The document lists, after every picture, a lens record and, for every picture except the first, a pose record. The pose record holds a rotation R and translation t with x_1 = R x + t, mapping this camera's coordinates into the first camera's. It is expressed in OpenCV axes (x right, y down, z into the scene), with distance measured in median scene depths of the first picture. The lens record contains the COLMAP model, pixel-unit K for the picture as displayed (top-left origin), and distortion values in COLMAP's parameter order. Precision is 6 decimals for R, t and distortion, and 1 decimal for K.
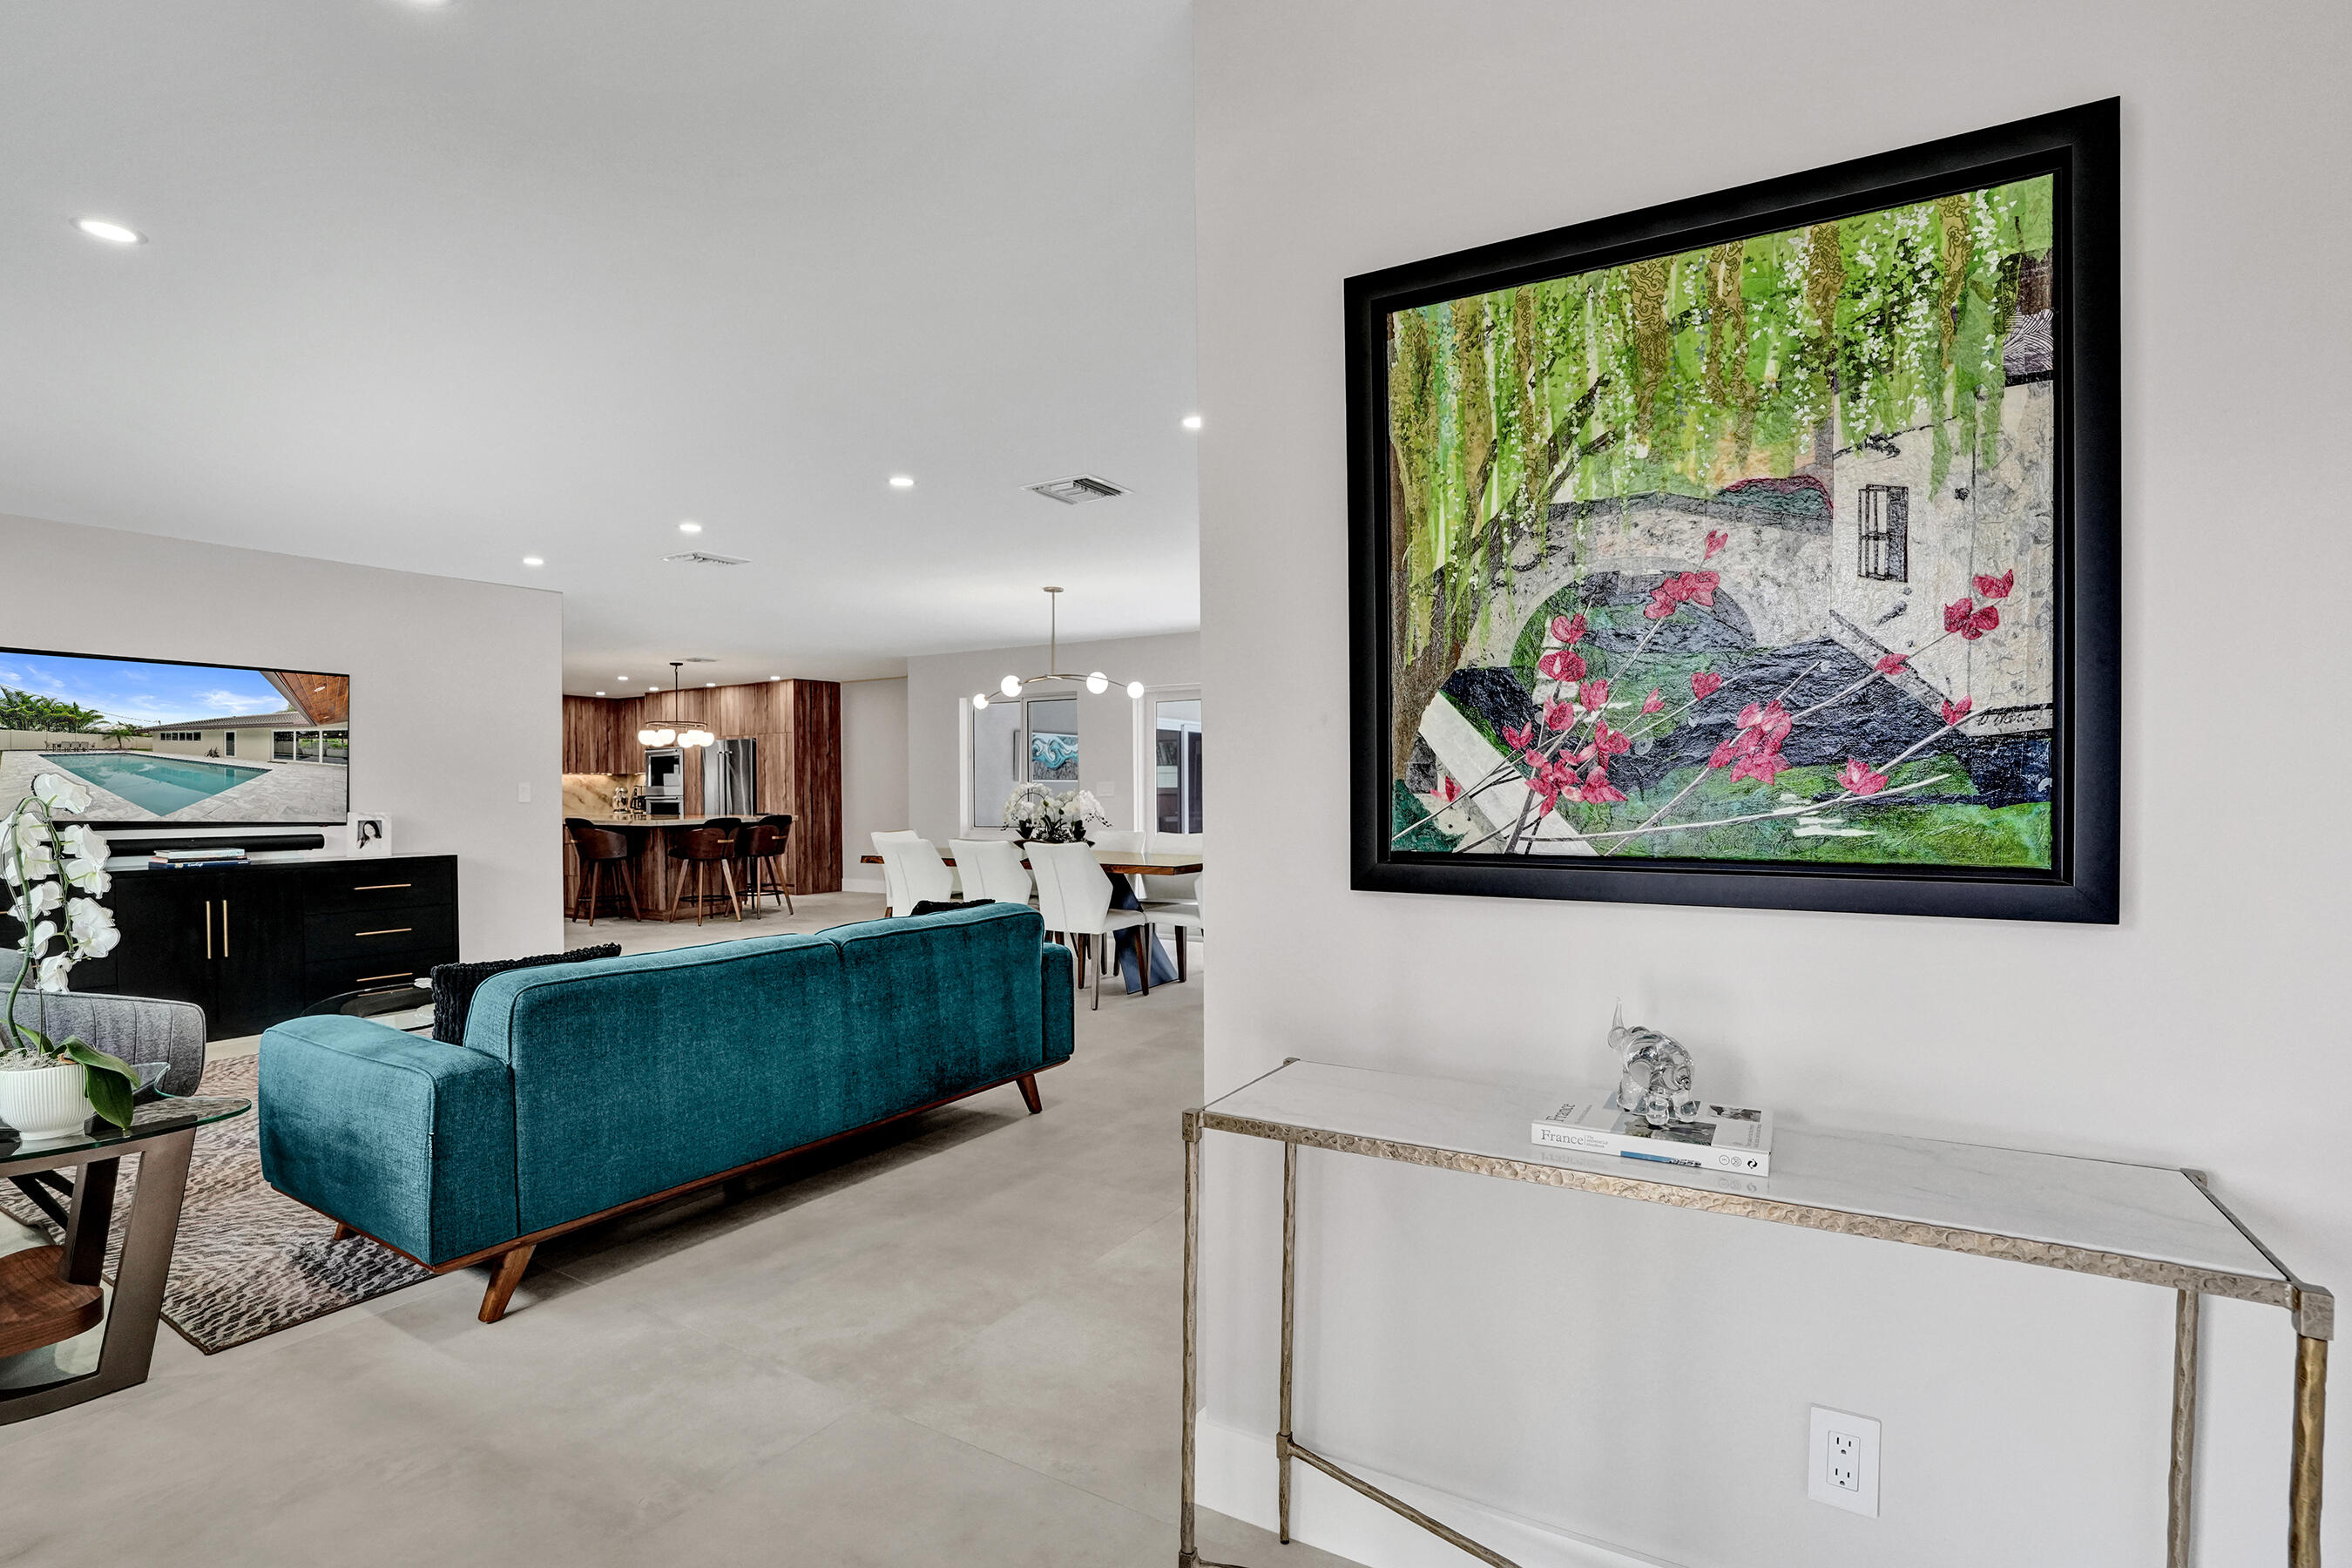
lens RADIAL K [[1125.9, 0, 1173.7], [0, 1125.9, 791.7], [0, 0, 1]] dist [-0.023015, 0.000057]
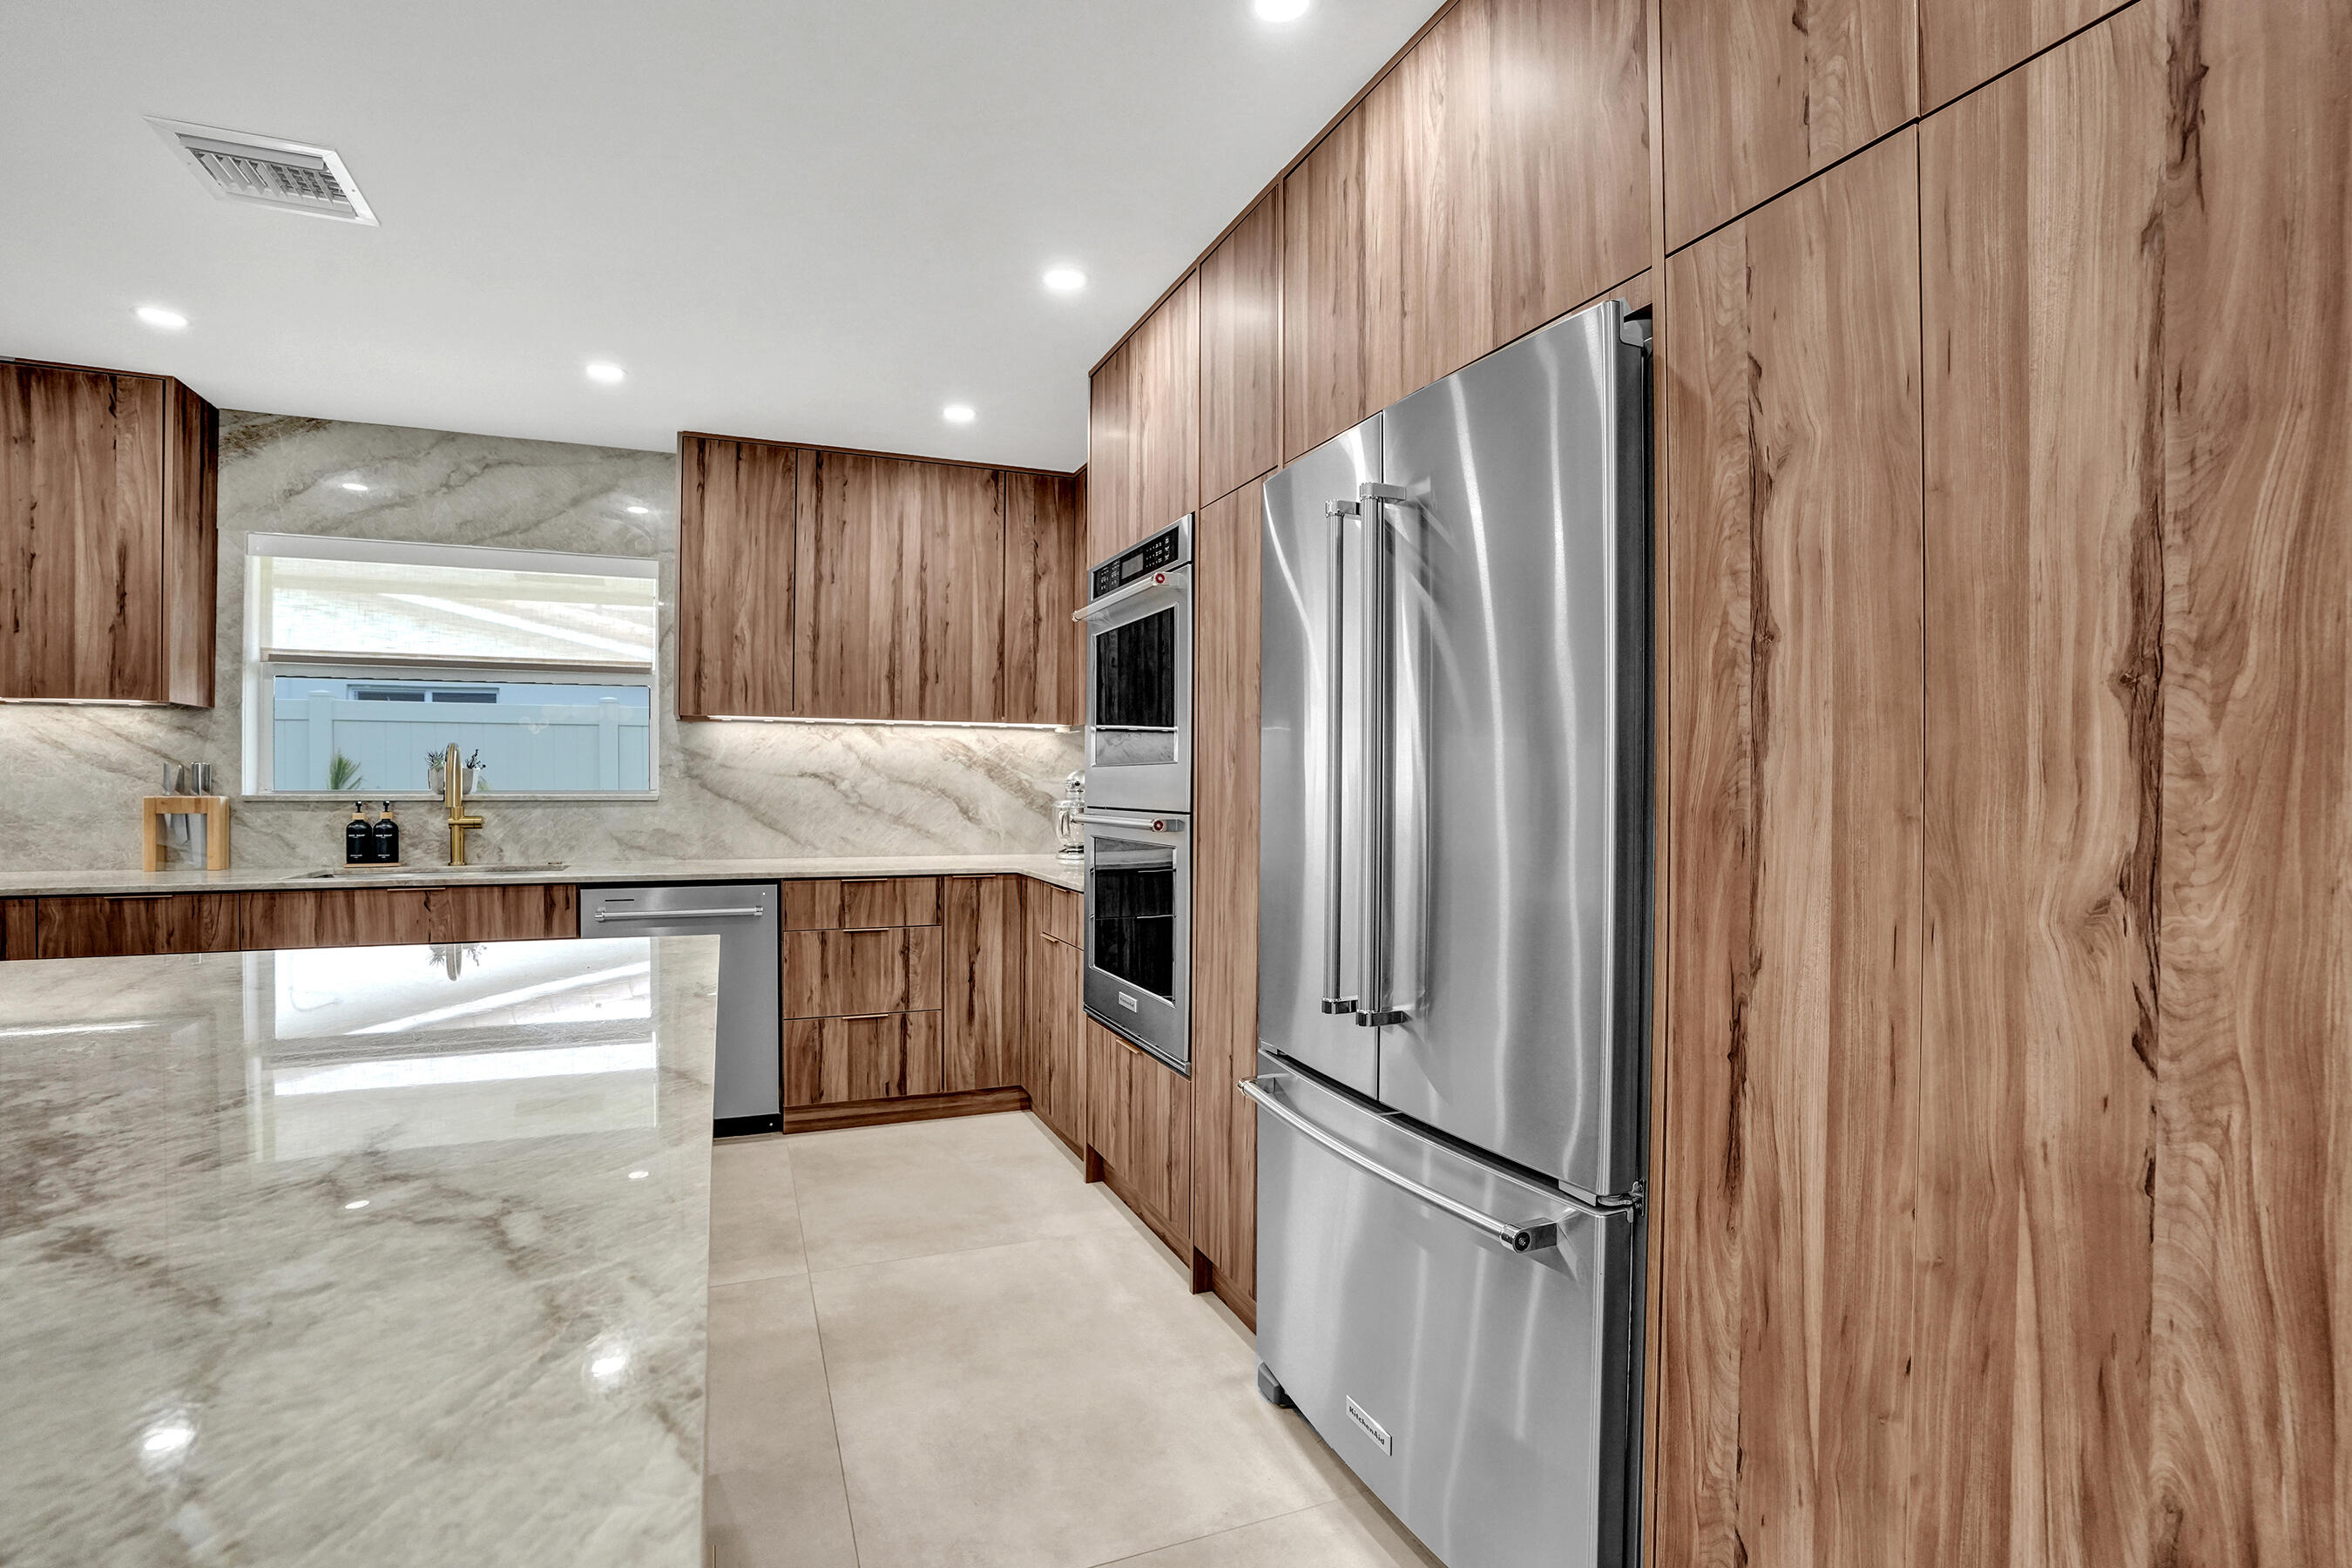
lens RADIAL K [[1092.5, 0, 1145.5], [0, 1092.5, 786.9], [0, 0, 1]] dist [-0.059427, 0.025141]
pose [[0.787011, 0.010707, -0.616846, -0.339786], [-0.005212, 0.999929, 0.010707, -0.002845], [0.616917, -0.005212, 0.787011, 0.880878]]
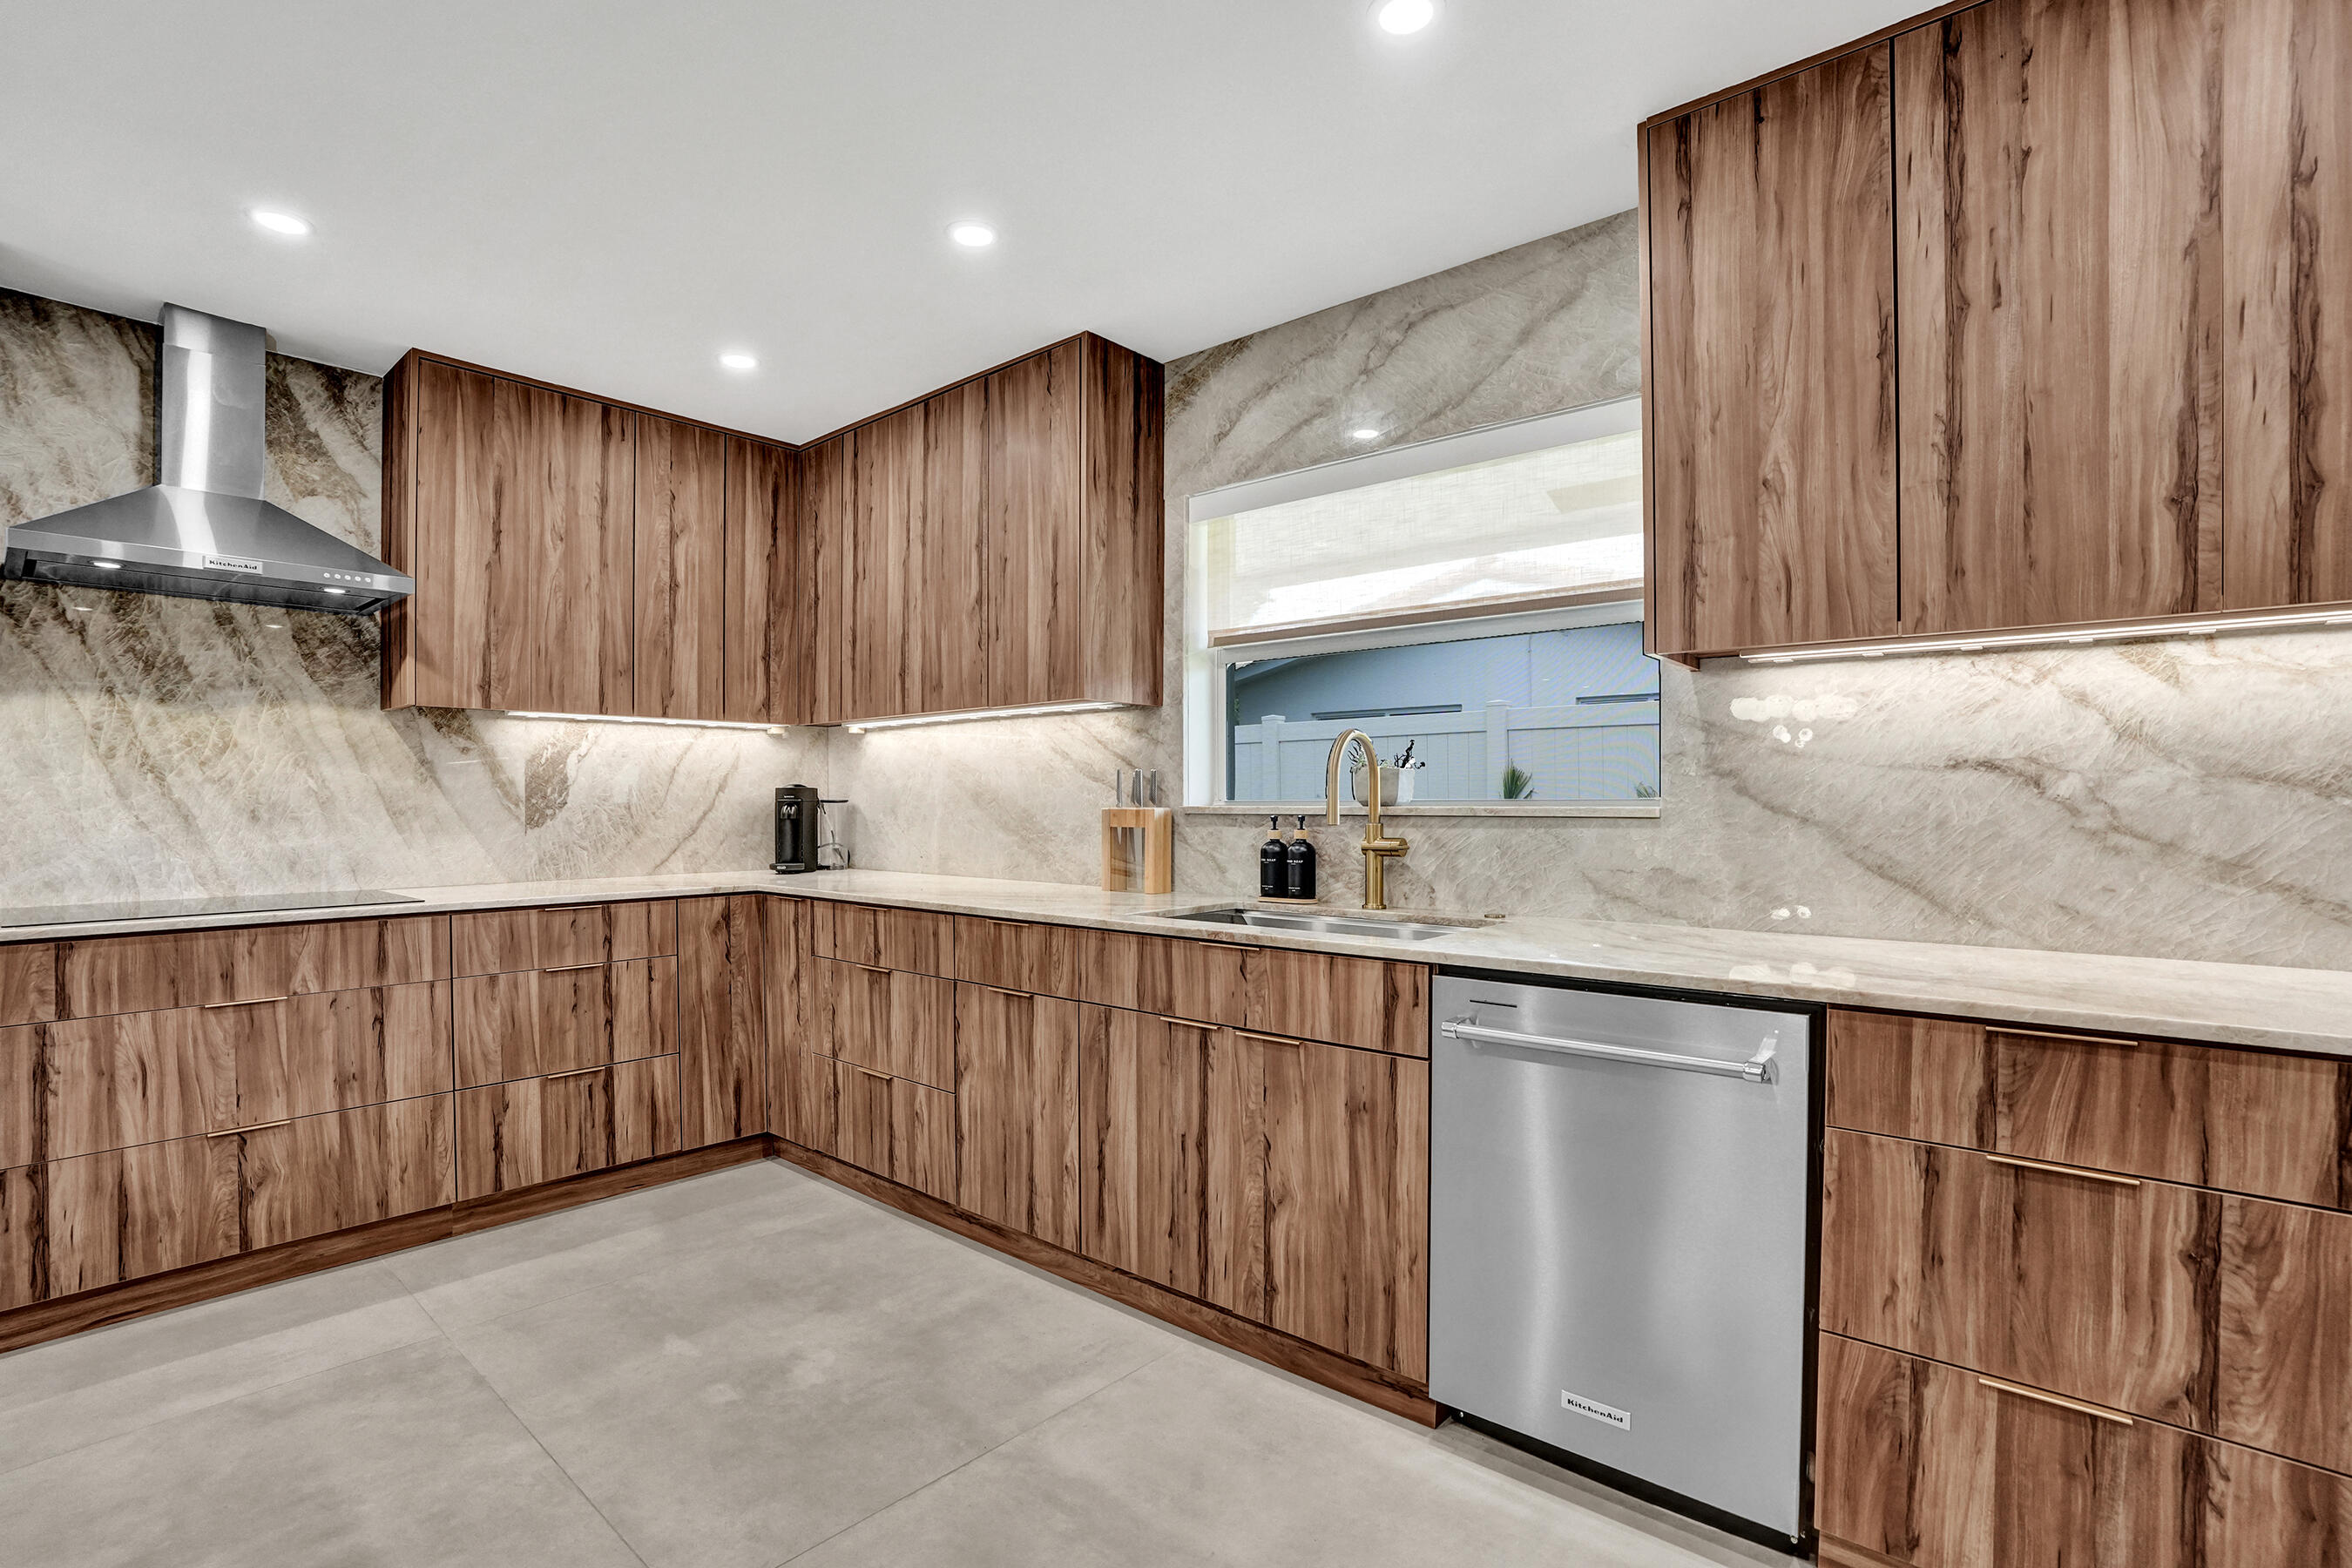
lens RADIAL K [[1092.7, 0, 1163.0], [0, 1092.7, 807.4], [0, 0, 1]] dist [-0.071426, 0.025904]
pose [[-0.188363, 0.012680, -0.982018, -0.452517], [0.008022, 0.999903, 0.011372, 0.000750], [0.982067, -0.005736, -0.188447, 0.989266]]
